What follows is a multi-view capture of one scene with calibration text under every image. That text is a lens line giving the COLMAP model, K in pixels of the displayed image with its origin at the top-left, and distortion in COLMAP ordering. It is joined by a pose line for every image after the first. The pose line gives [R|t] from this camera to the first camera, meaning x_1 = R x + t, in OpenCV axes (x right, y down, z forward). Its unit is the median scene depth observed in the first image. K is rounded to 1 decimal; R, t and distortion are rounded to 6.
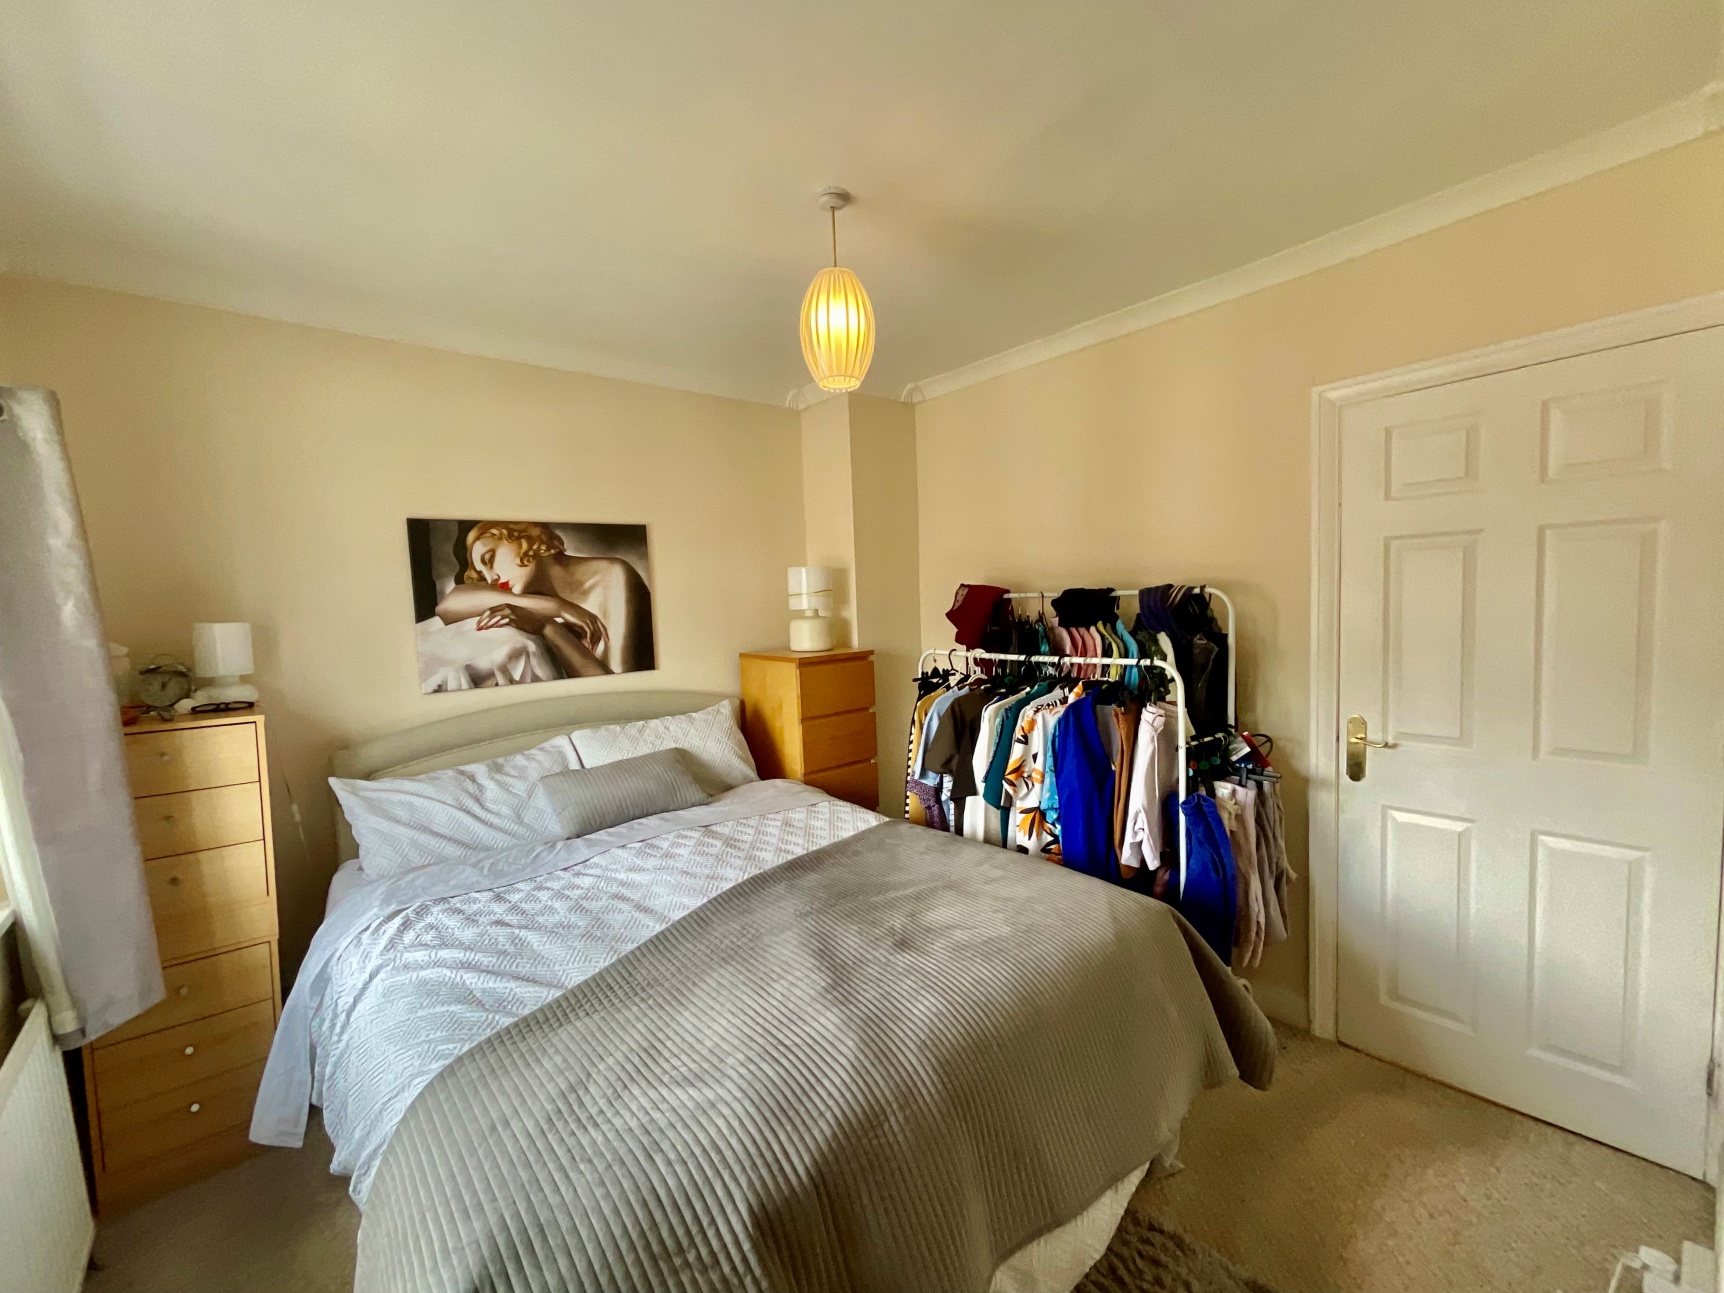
lens RADIAL K [[730.9, 0, 868.6], [0, 730.9, 644.9], [0, 0, 1]] dist [-0.004757, 0.000764]
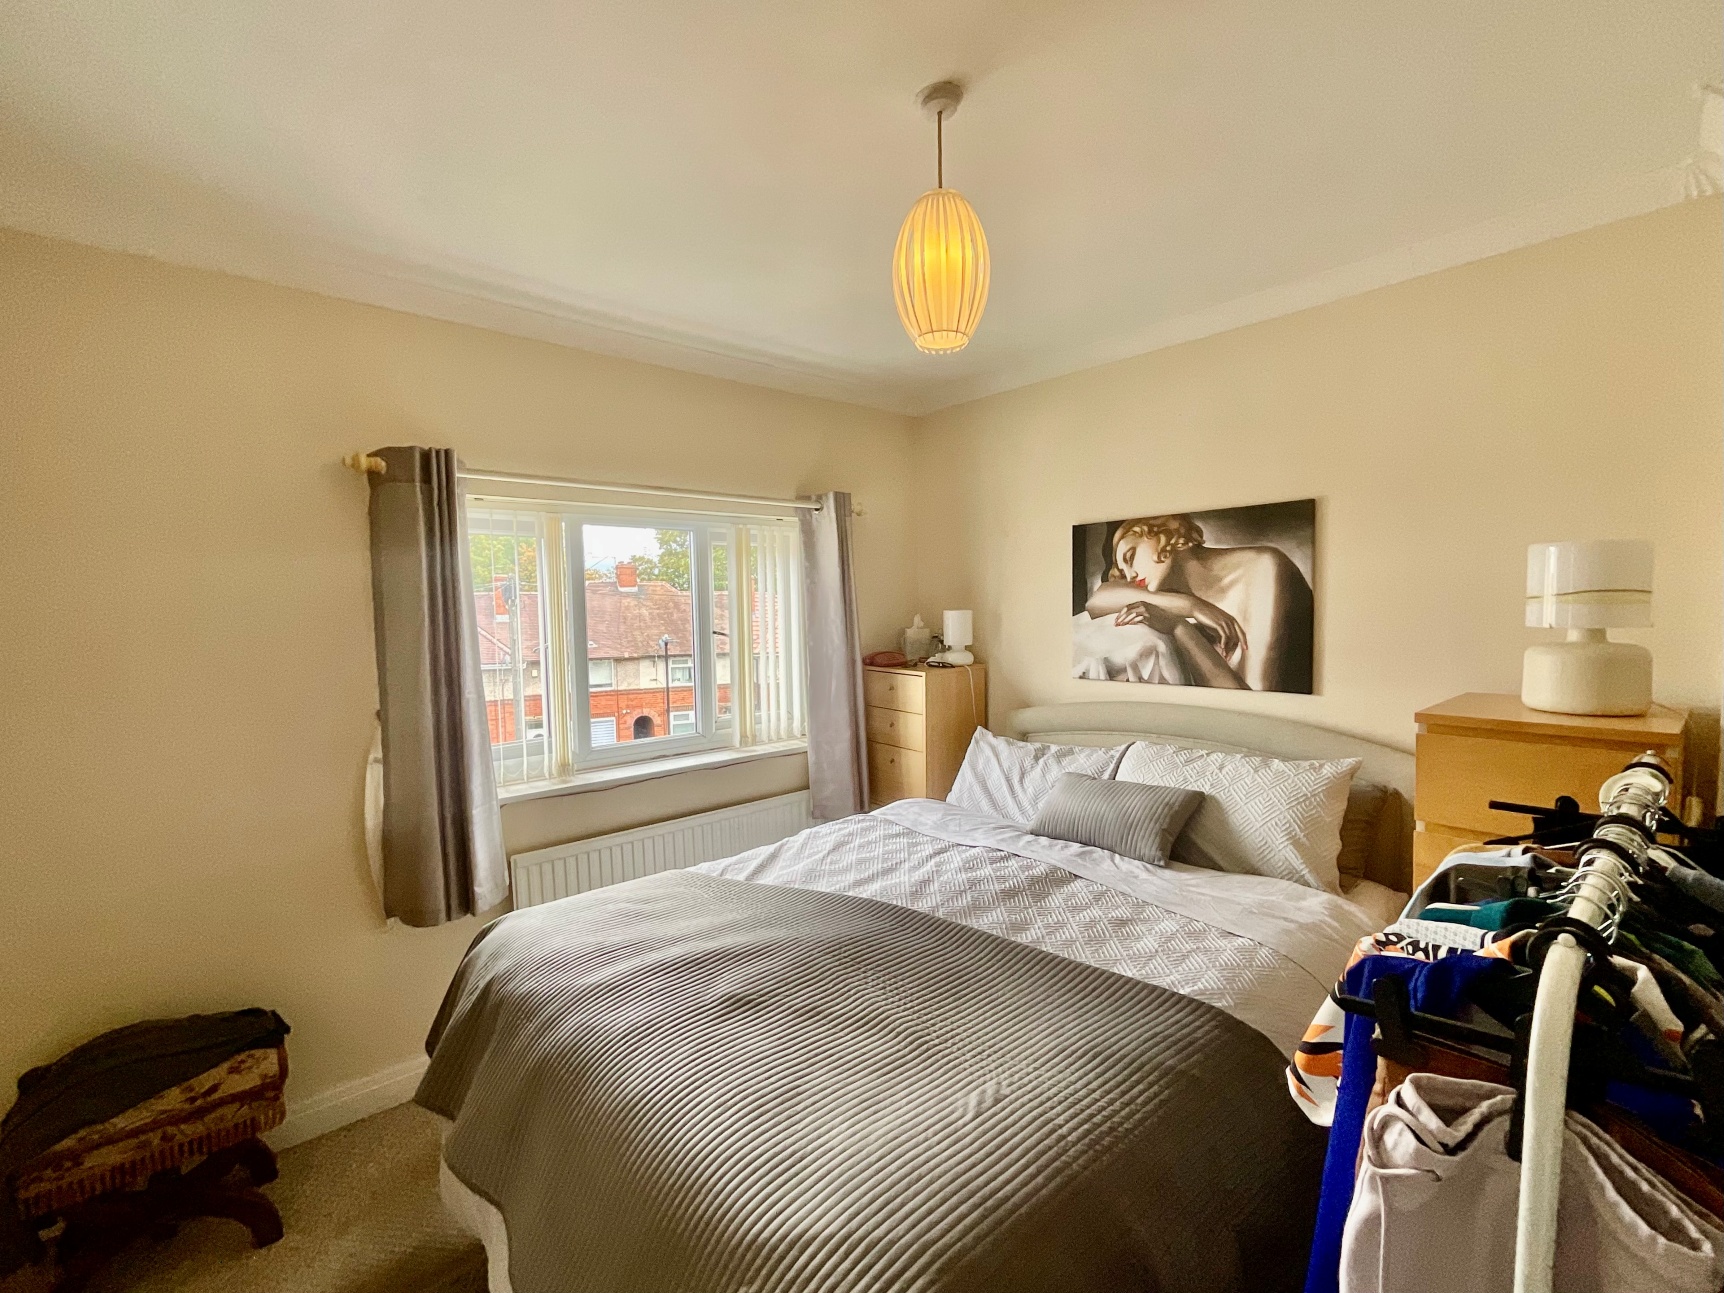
lens RADIAL K [[730.9, 0, 859.6], [0, 730.9, 644.1], [0, 0, 1]] dist [-0.004757, 0.000764]
pose [[0.005522, 0.090848, -0.995849, 0.489997], [-0.054395, 0.994418, 0.090416, -0.066555], [0.998504, 0.053670, 0.010432, 0.603223]]
